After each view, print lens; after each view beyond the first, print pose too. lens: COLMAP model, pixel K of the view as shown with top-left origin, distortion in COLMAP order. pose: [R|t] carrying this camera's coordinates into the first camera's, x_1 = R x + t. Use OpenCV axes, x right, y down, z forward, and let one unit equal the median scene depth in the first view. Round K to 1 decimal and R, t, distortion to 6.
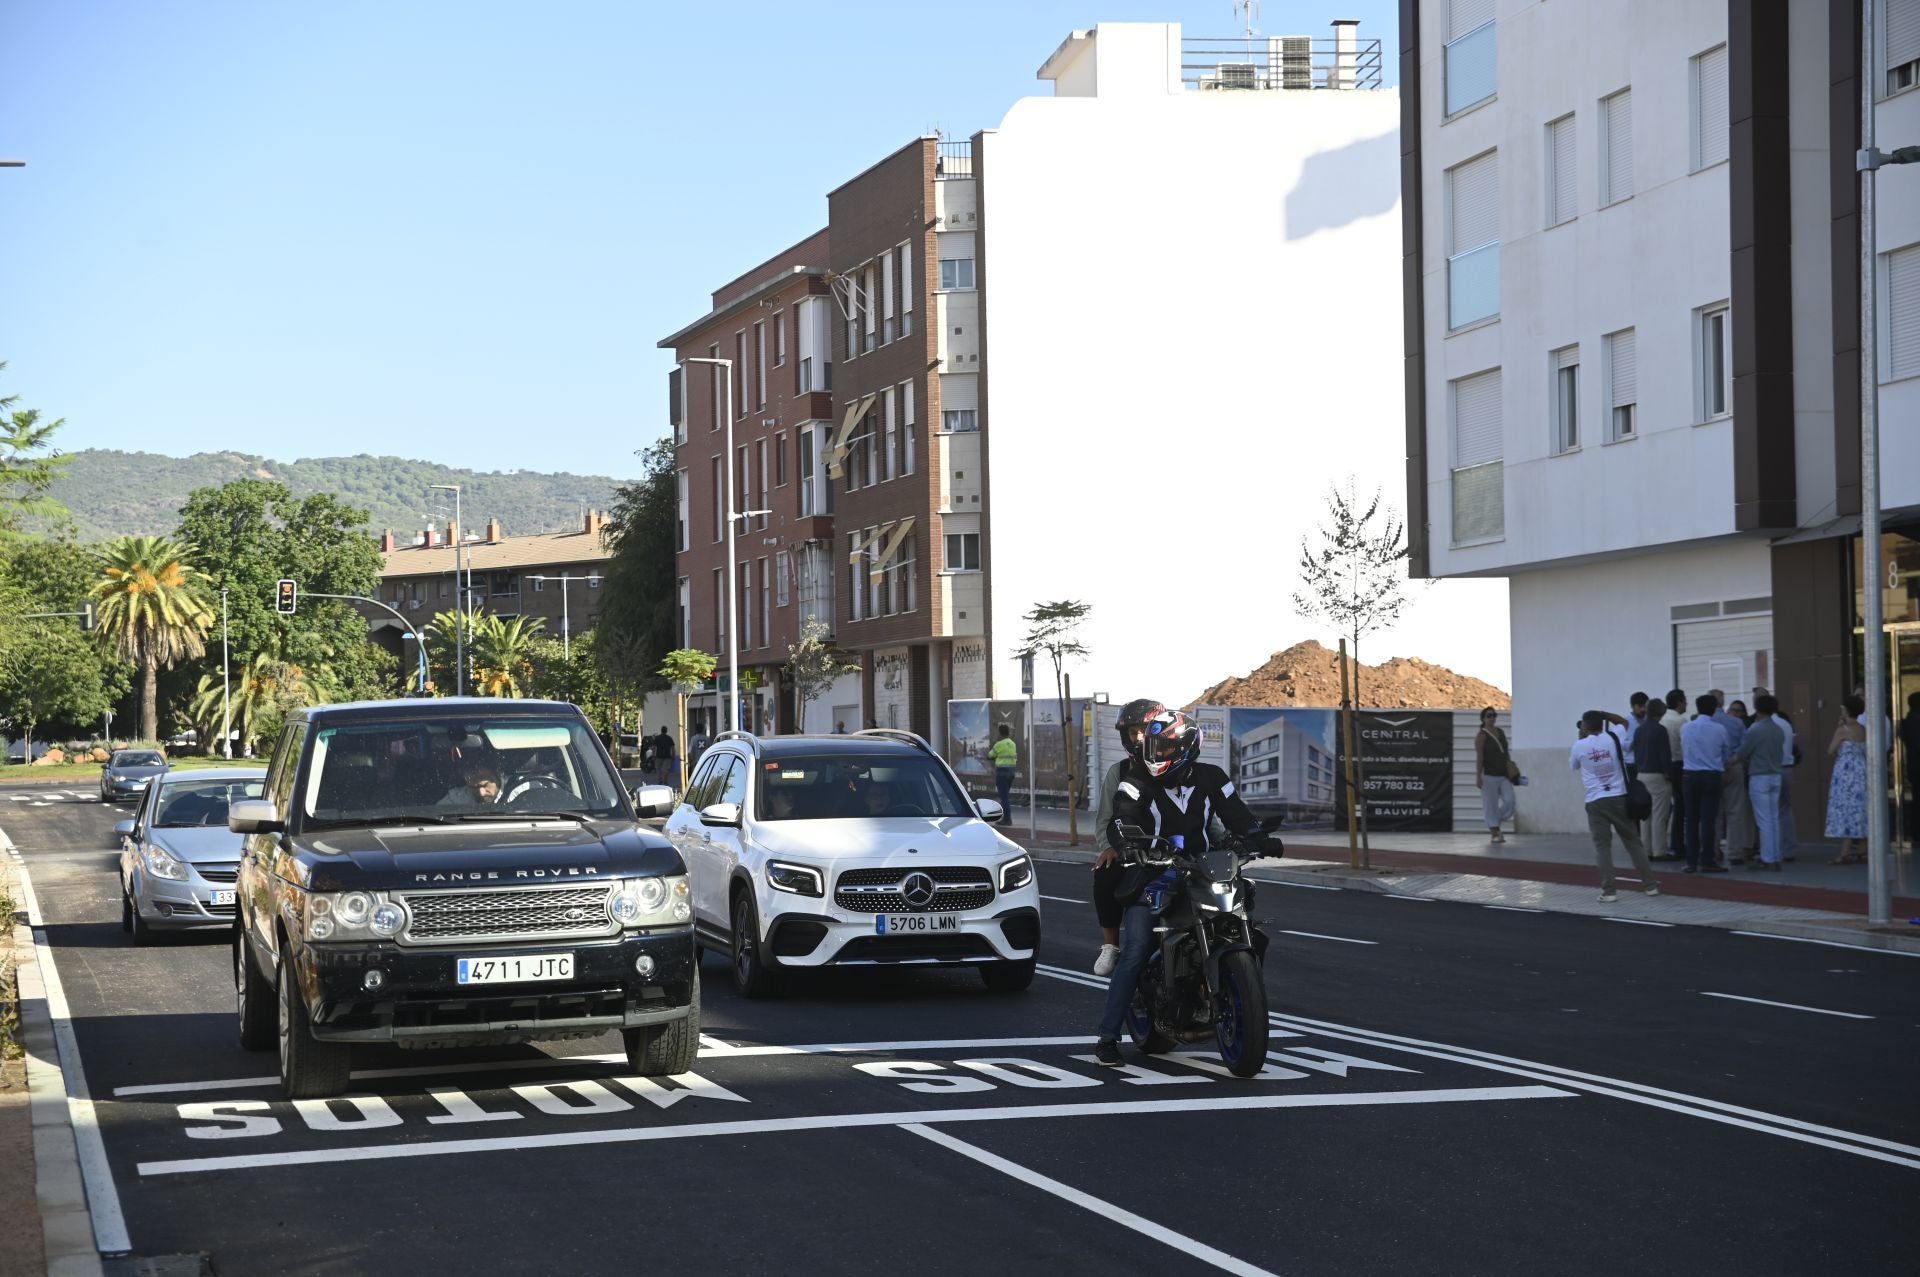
lens RADIAL K [[3991.6, 0, 939.8], [0, 3991.6, 648.0], [0, 0, 1]] dist [0.342476, 0.110425]
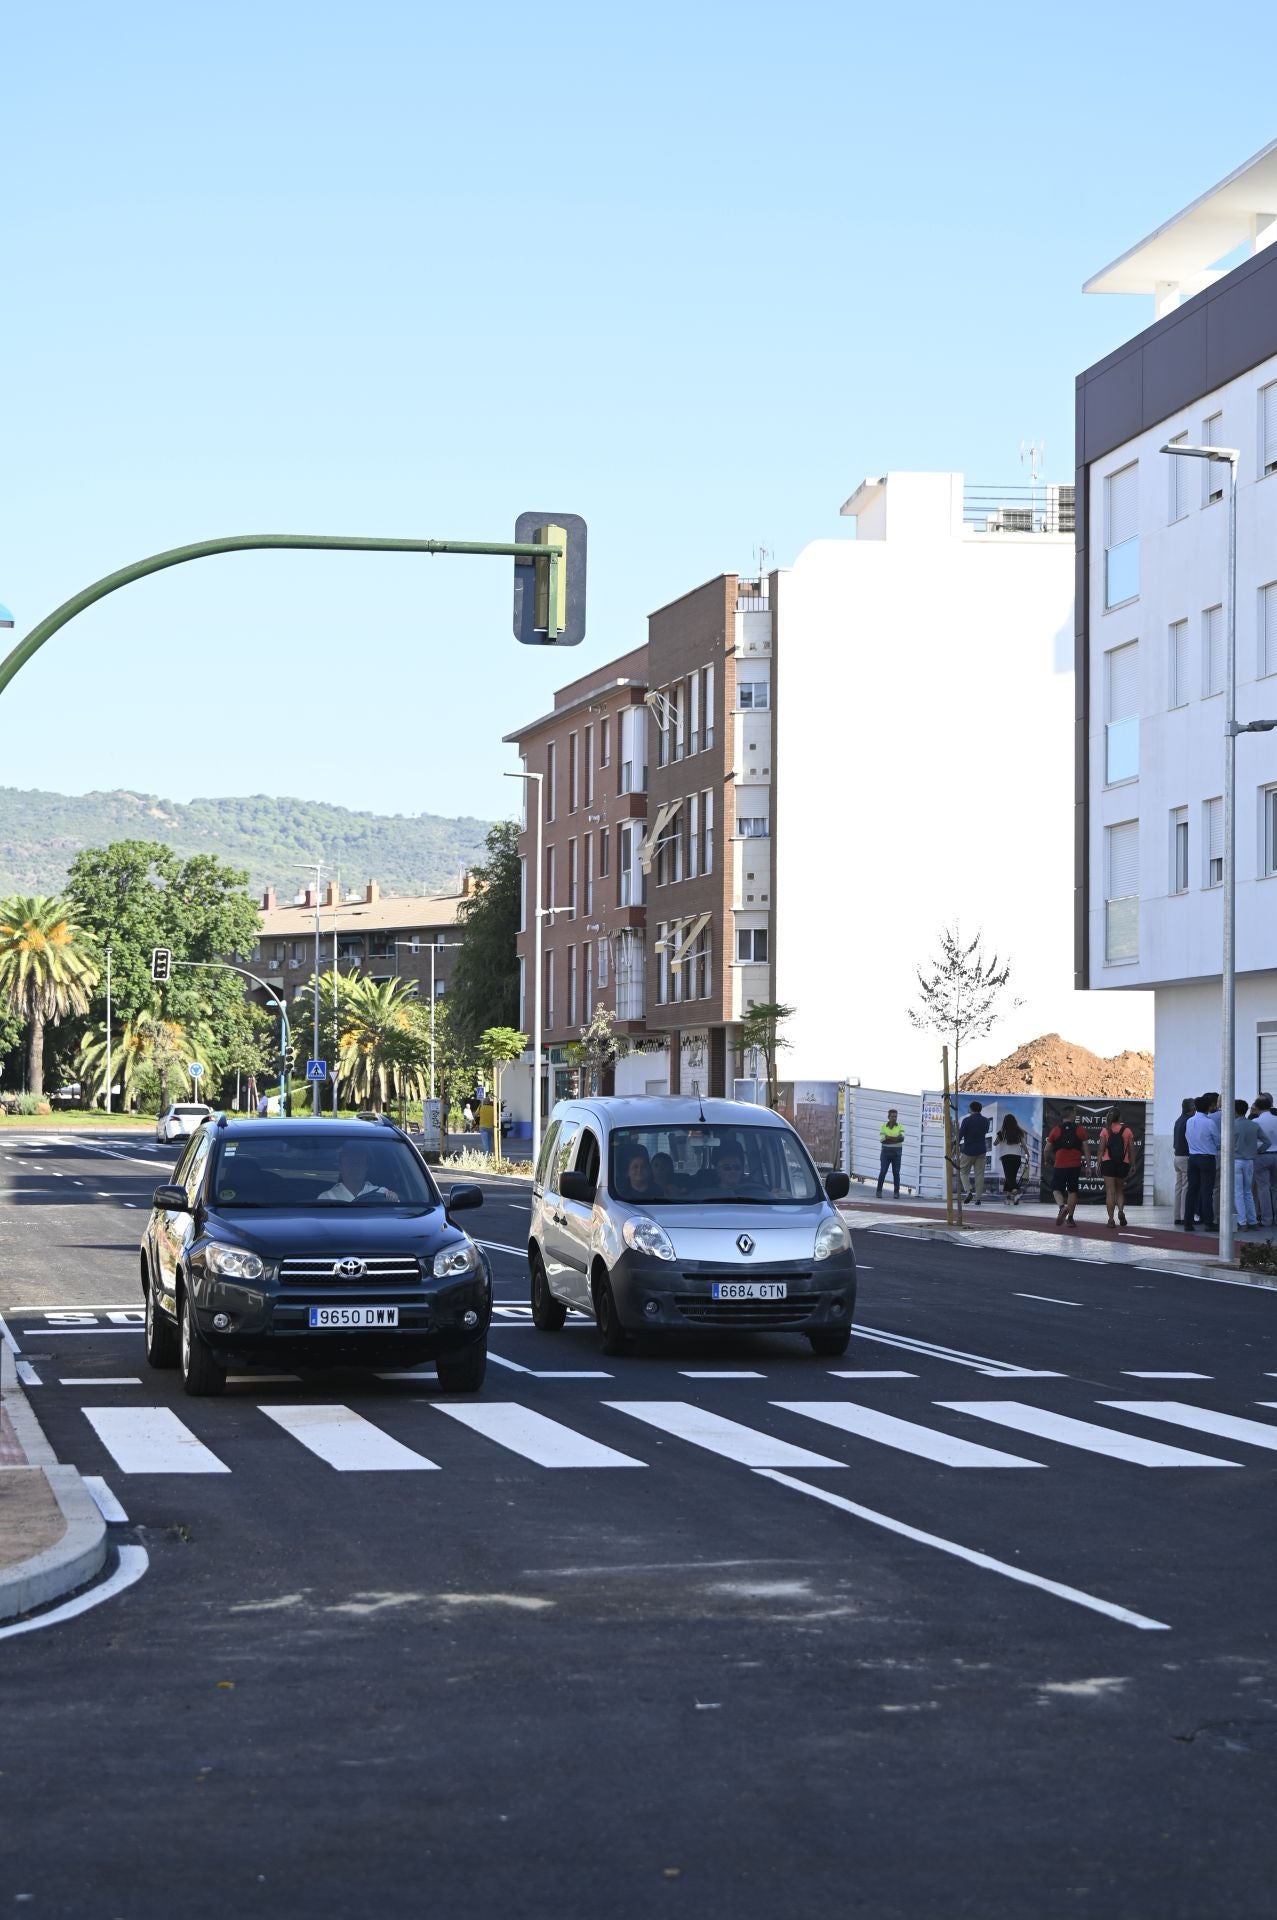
lens RADIAL K [[6376.1, 0, 638.5], [0, 6376.1, 960.0], [0, 0, 1]] dist [-0.032177, -0.103877]
pose [[0.994756, 0.022801, -0.099704, 0.144614], [-0.022592, 0.999740, 0.003225, -0.024026], [0.099752, -0.000955, 0.995012, -0.733087]]
